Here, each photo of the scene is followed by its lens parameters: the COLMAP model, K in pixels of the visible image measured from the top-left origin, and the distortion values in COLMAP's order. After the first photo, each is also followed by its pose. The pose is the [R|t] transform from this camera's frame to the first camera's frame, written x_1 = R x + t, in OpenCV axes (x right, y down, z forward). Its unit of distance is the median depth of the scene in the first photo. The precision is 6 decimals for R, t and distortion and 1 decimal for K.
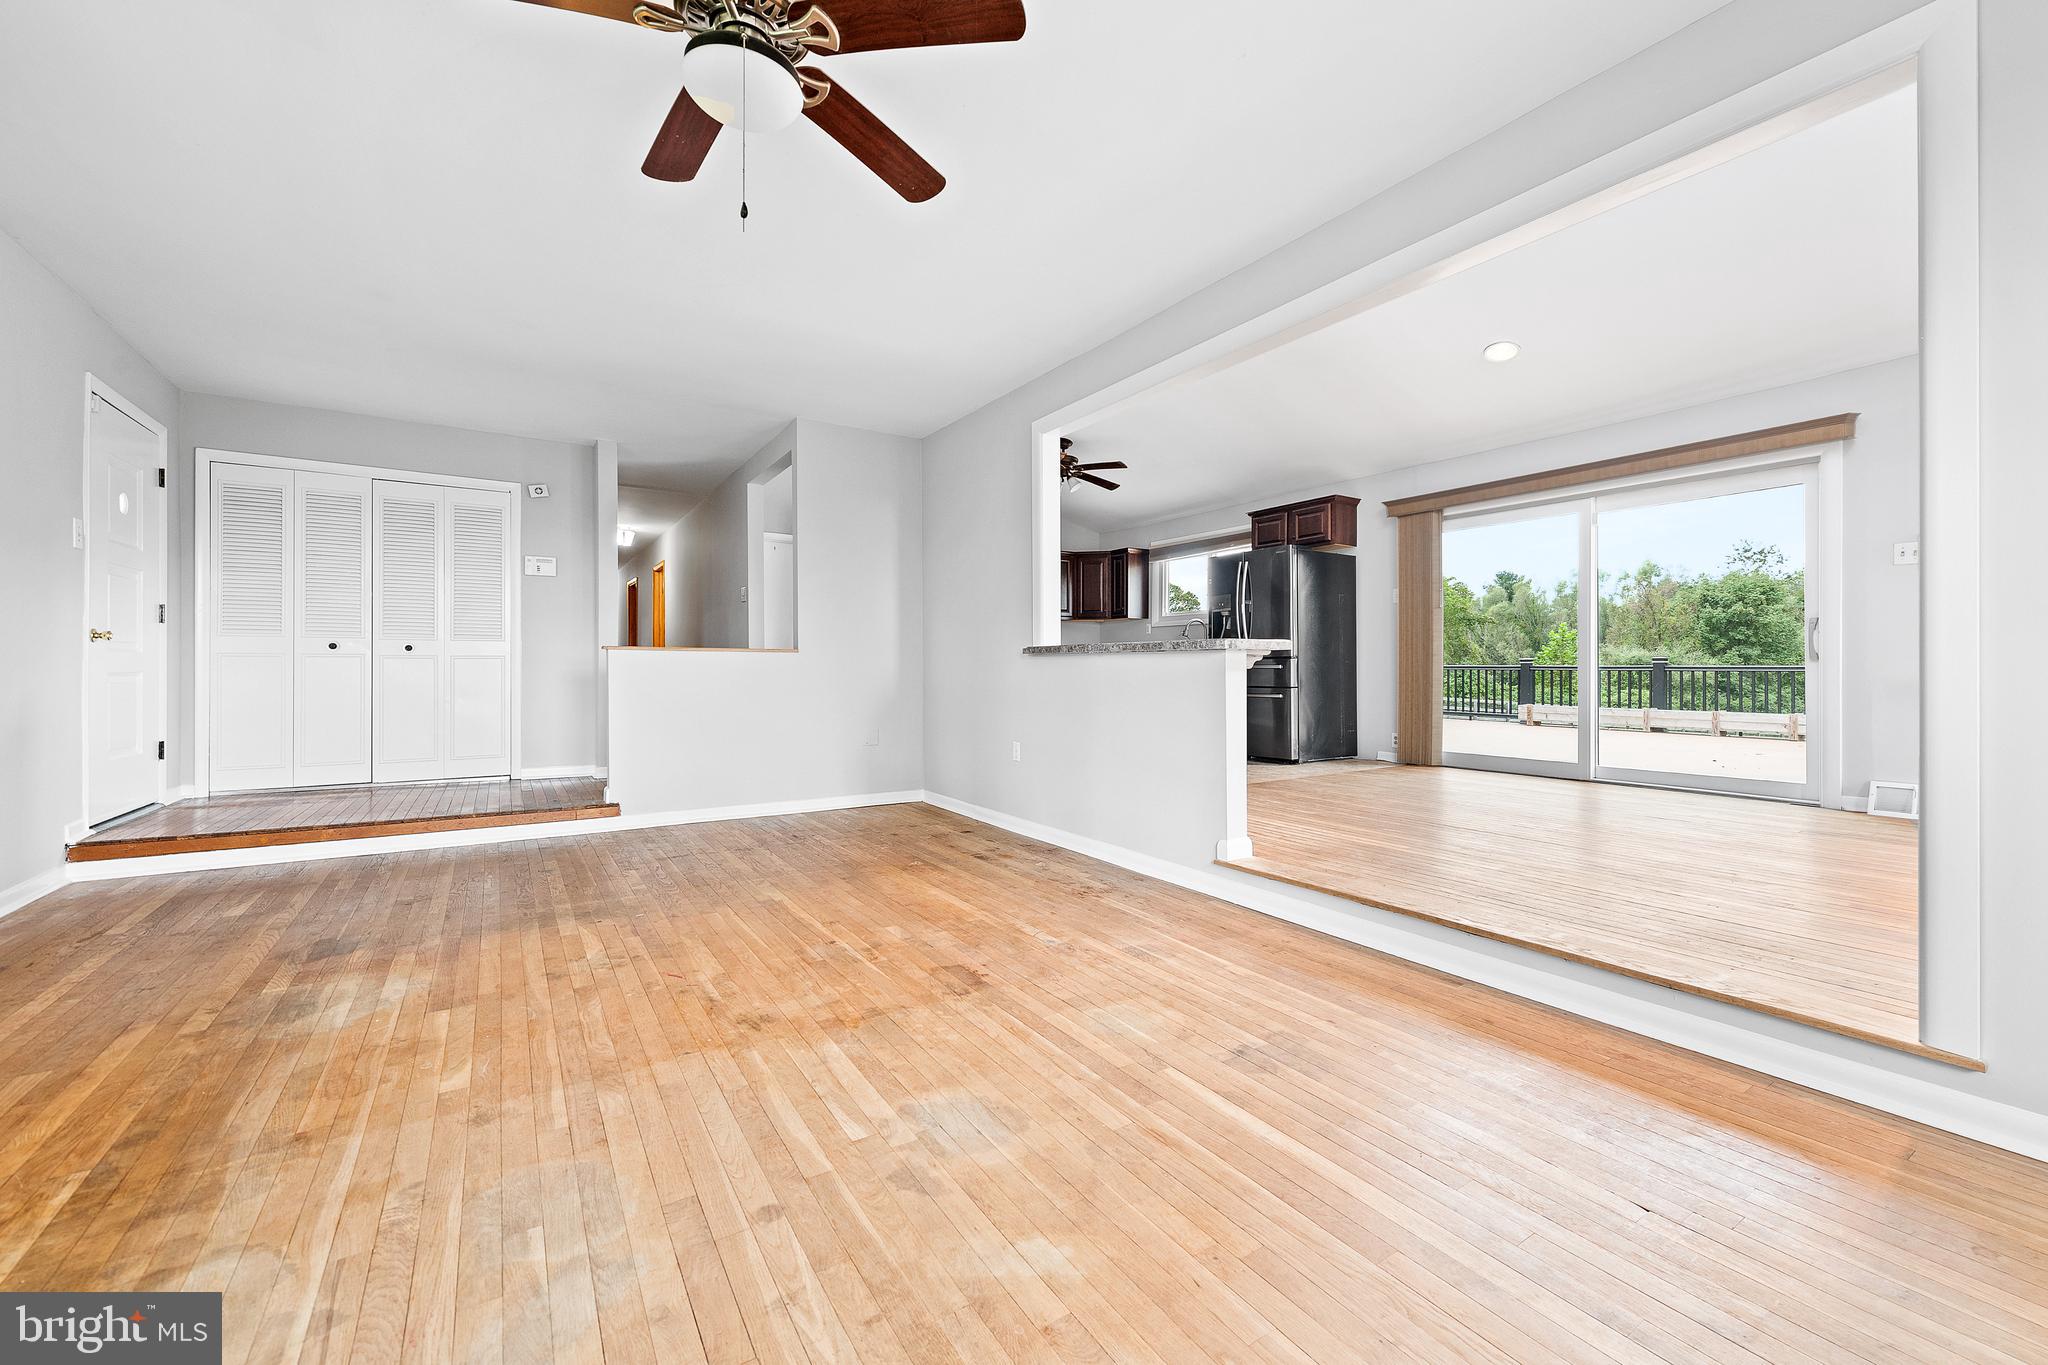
lens RADIAL K [[836.4, 0, 1025.3], [0, 836.4, 673.4], [0, 0, 1]] dist [-0.009361, -0.000476]
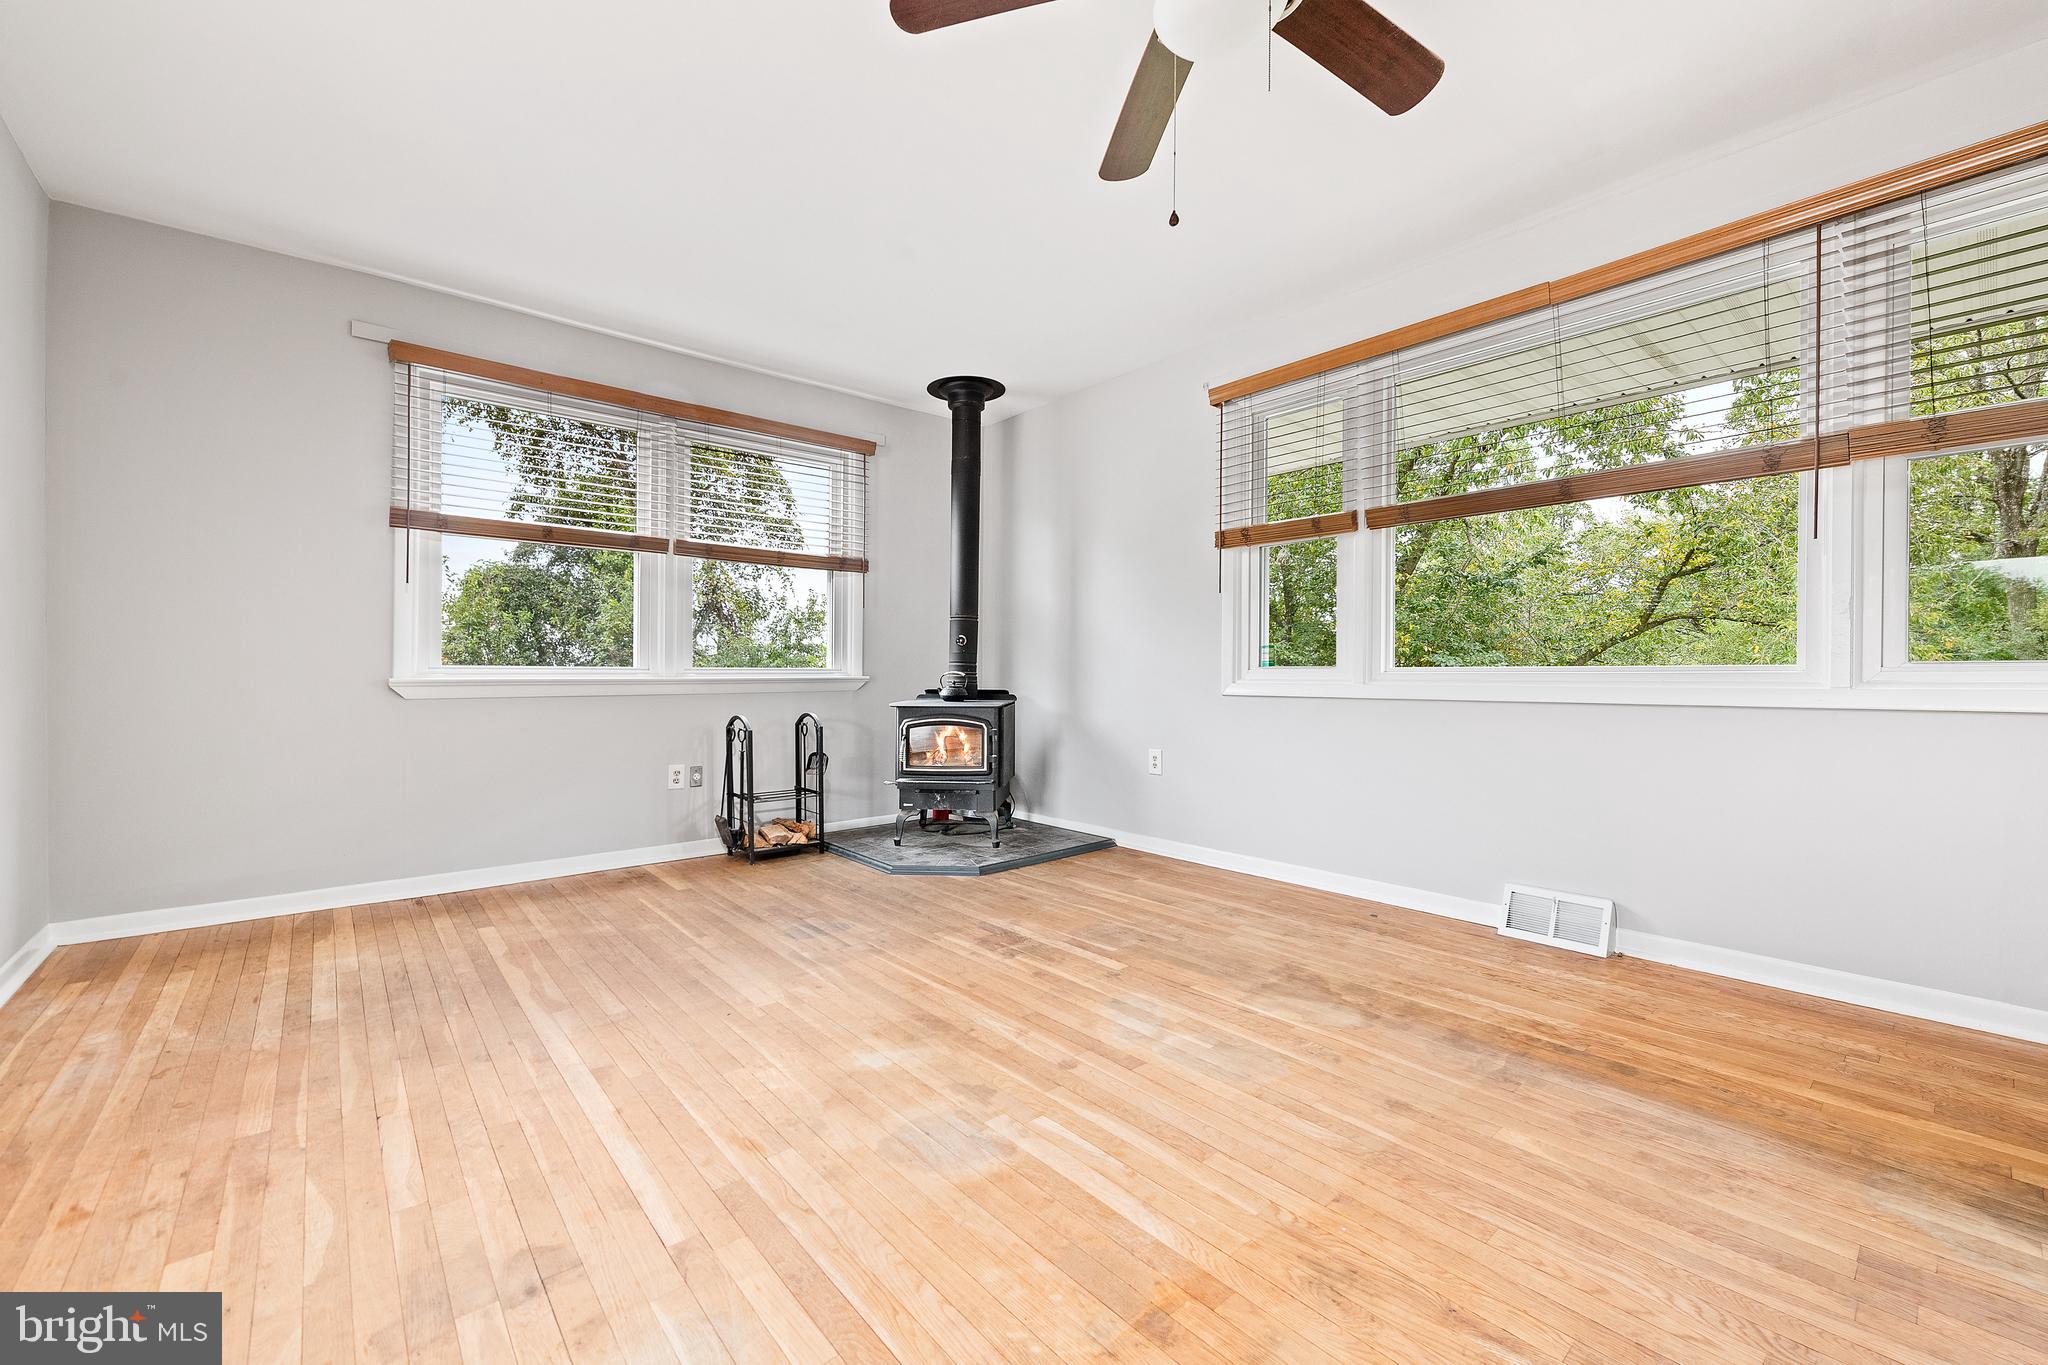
lens RADIAL K [[836.4, 0, 1023.7], [0, 836.4, 673.7], [0, 0, 1]] dist [-0.009361, -0.000476]
pose [[-0.990780, -0.001631, -0.135472, -0.031807], [-0.002427, 0.999981, 0.005709, -0.021401], [0.135461, 0.005985, -0.990765, 1.968263]]
